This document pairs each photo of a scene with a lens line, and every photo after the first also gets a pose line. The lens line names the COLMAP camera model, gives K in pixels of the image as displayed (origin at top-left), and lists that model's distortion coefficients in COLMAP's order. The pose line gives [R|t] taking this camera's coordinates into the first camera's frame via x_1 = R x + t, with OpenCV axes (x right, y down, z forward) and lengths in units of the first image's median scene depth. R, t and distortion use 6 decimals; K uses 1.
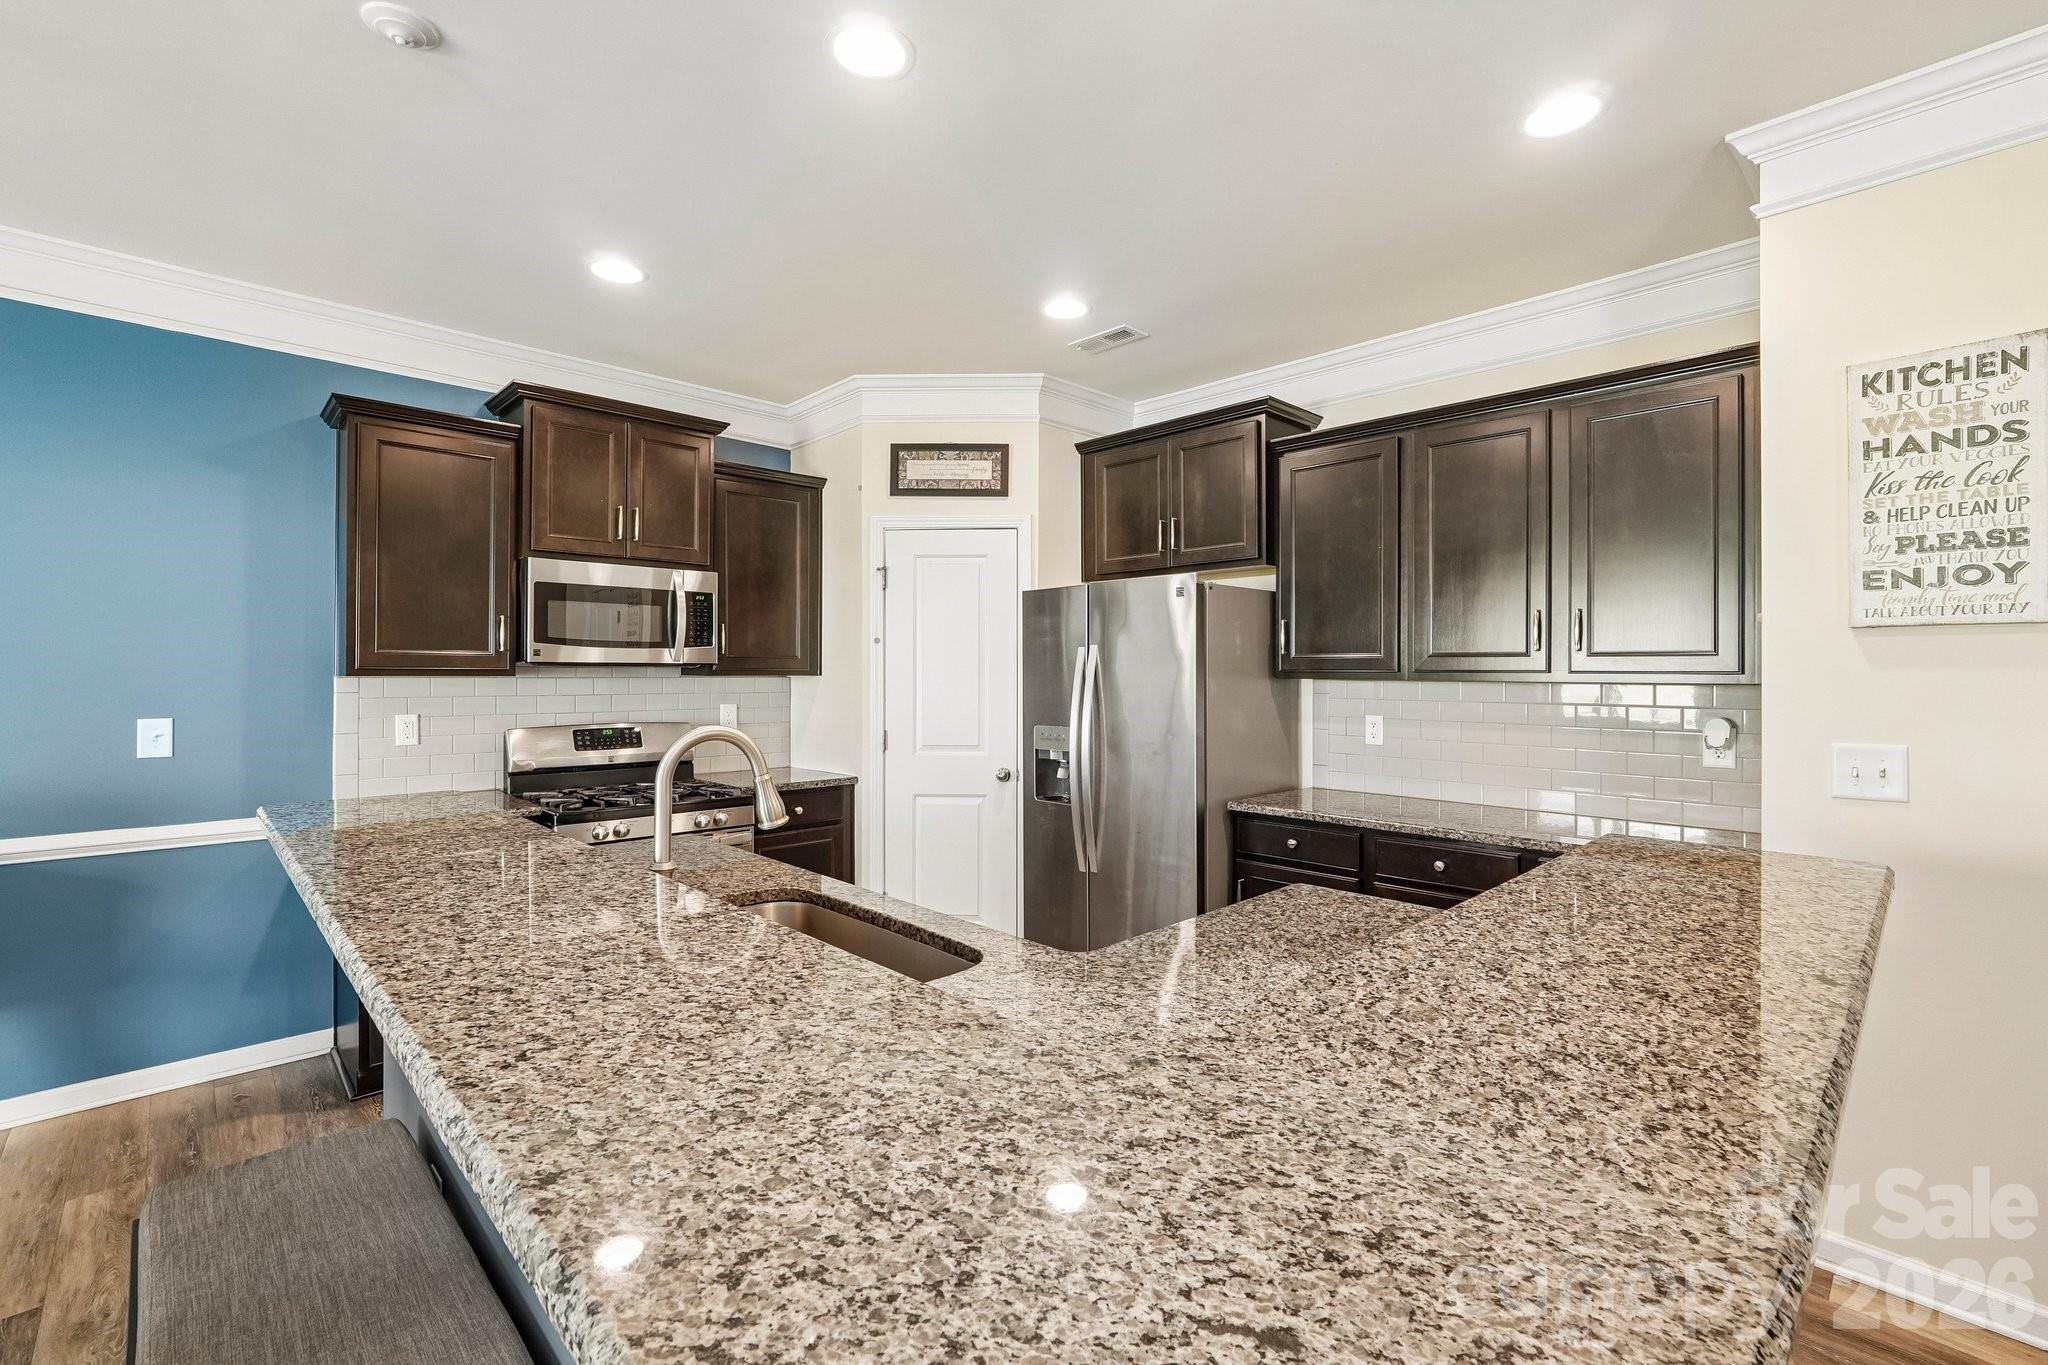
lens RADIAL K [[869.9, 0, 1028.5], [0, 869.9, 681.4], [0, 0, 1]] dist [-0.013451, 0.003881]
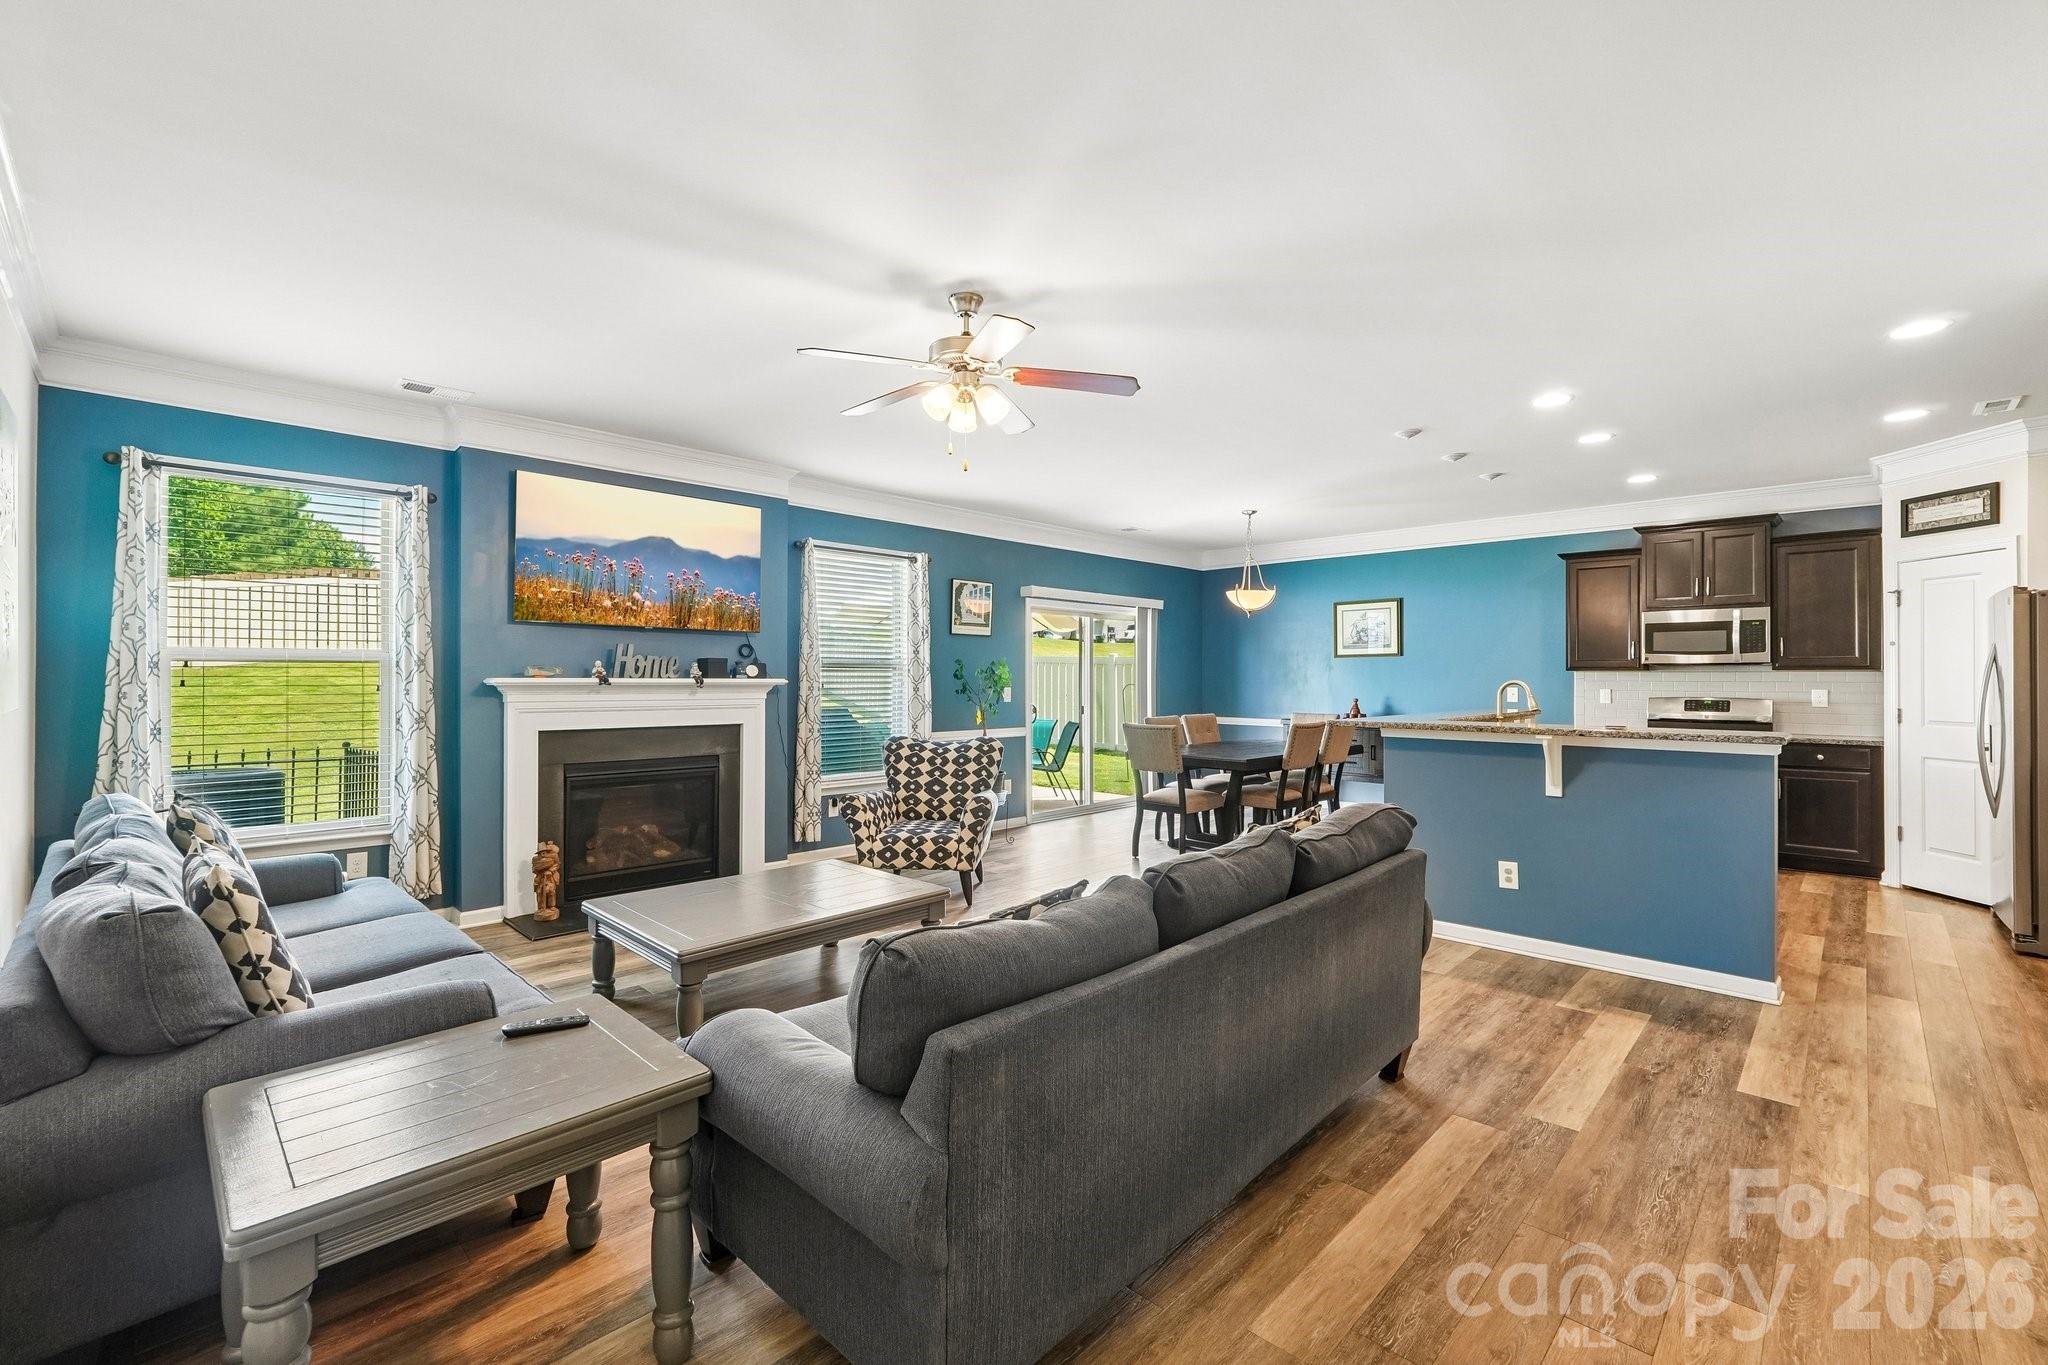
lens RADIAL K [[869.9, 0, 1030.8], [0, 869.9, 676.0], [0, 0, 1]] dist [-0.013451, 0.003881]
pose [[0.026335, -0.003120, -0.999648, 1.221148], [-0.015110, 0.999880, -0.003519, 0.030754], [0.999539, 0.015197, 0.026285, -0.424047]]
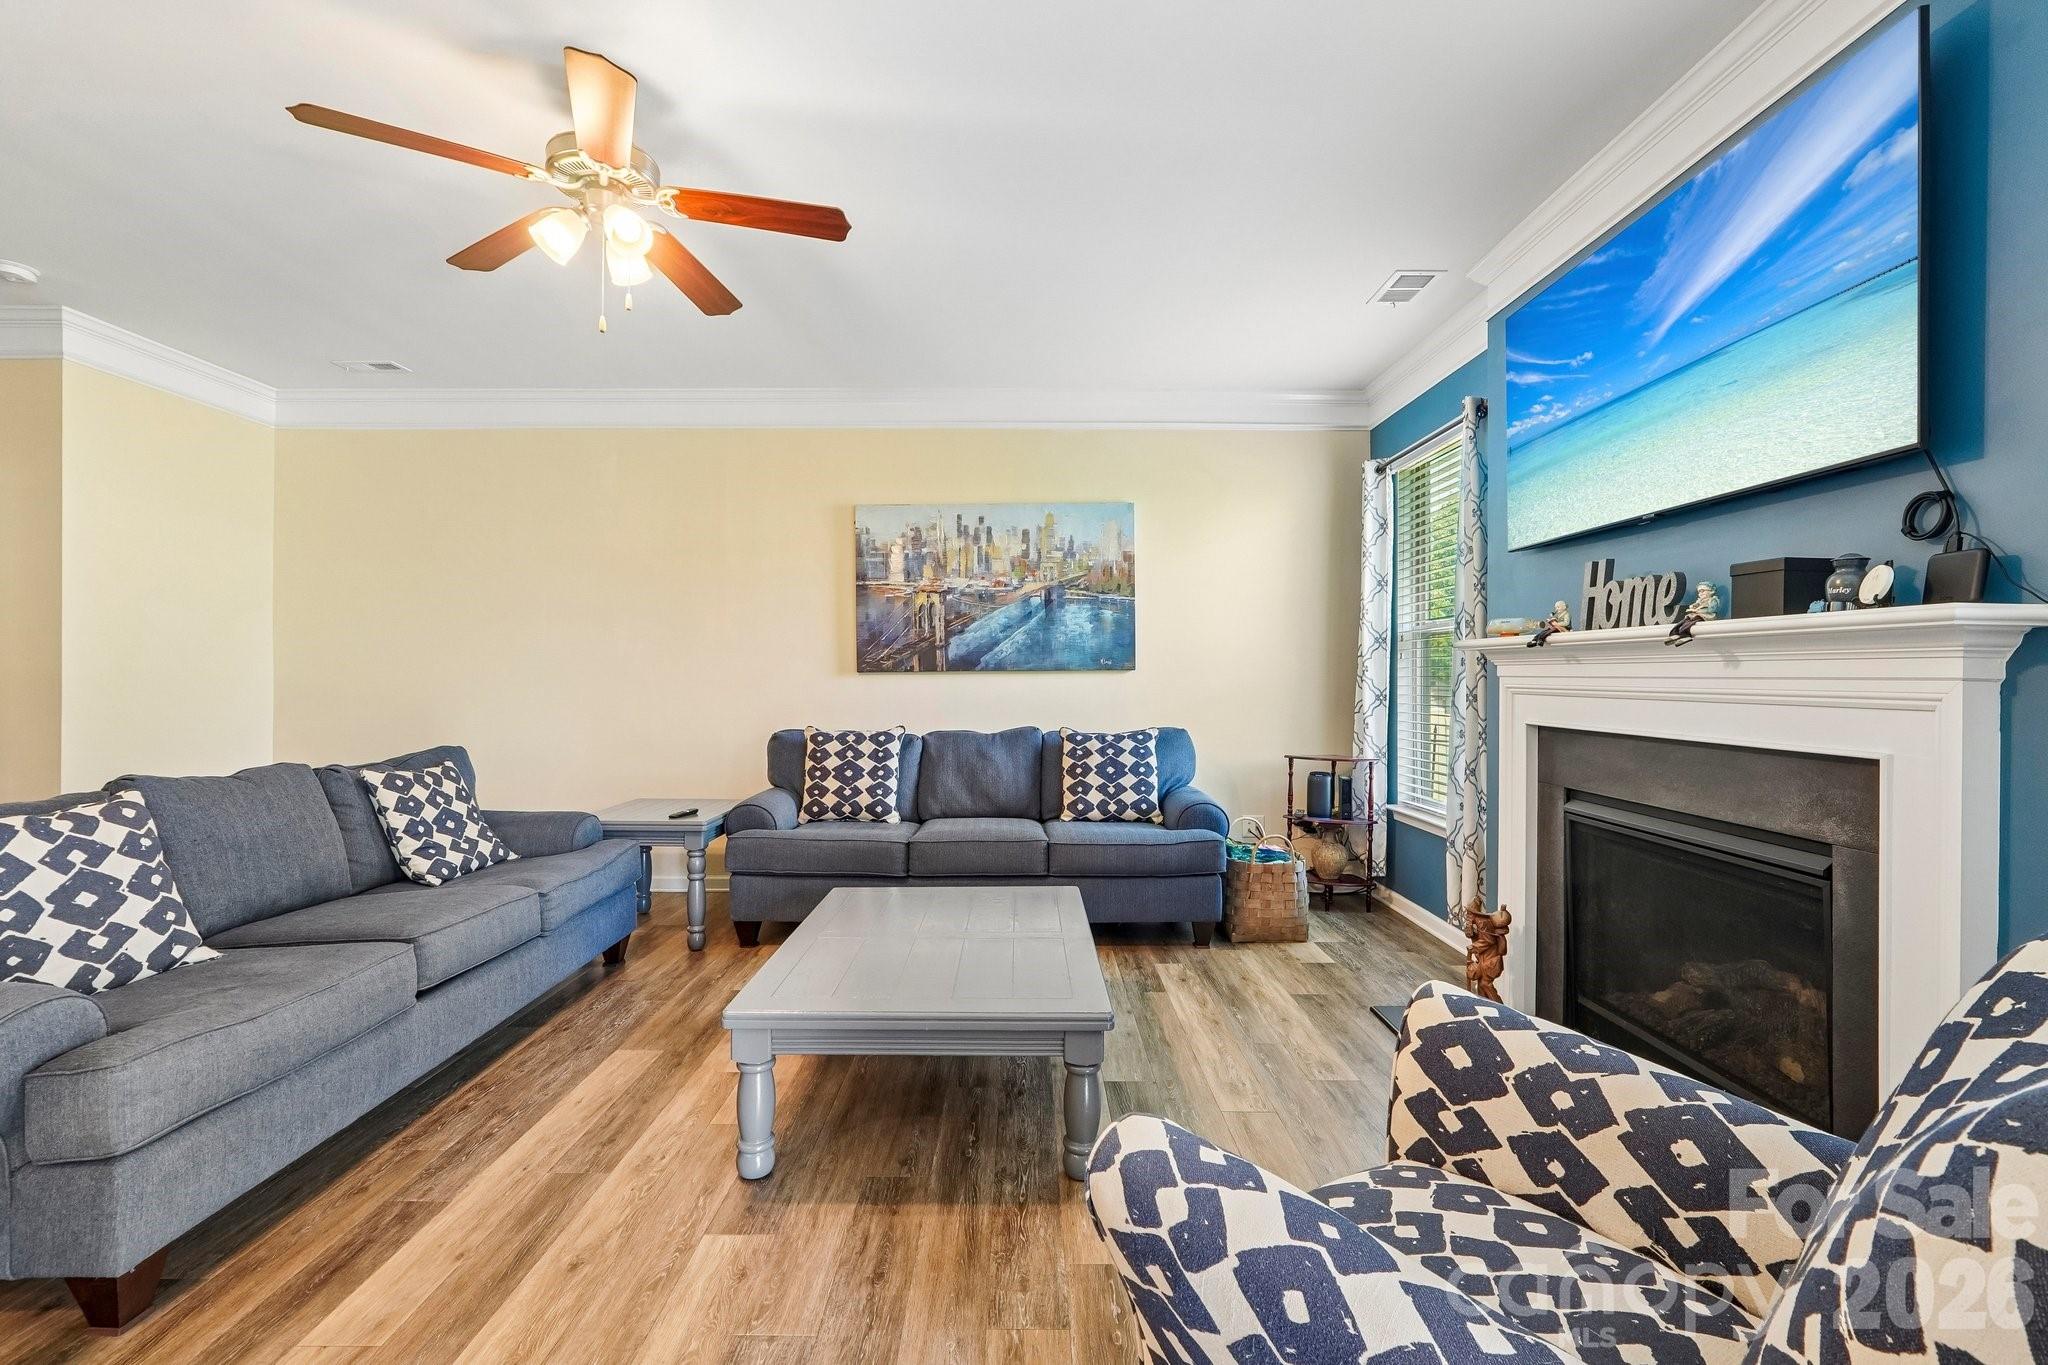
lens RADIAL K [[869.9, 0, 1027.8], [0, 869.9, 680.8], [0, 0, 1]] dist [-0.013451, 0.003881]
pose [[-0.715615, -0.006942, 0.698461, -0.259297], [0.004597, 0.999882, 0.014648, 0.064677], [-0.698480, 0.013693, -0.715499, -0.245326]]
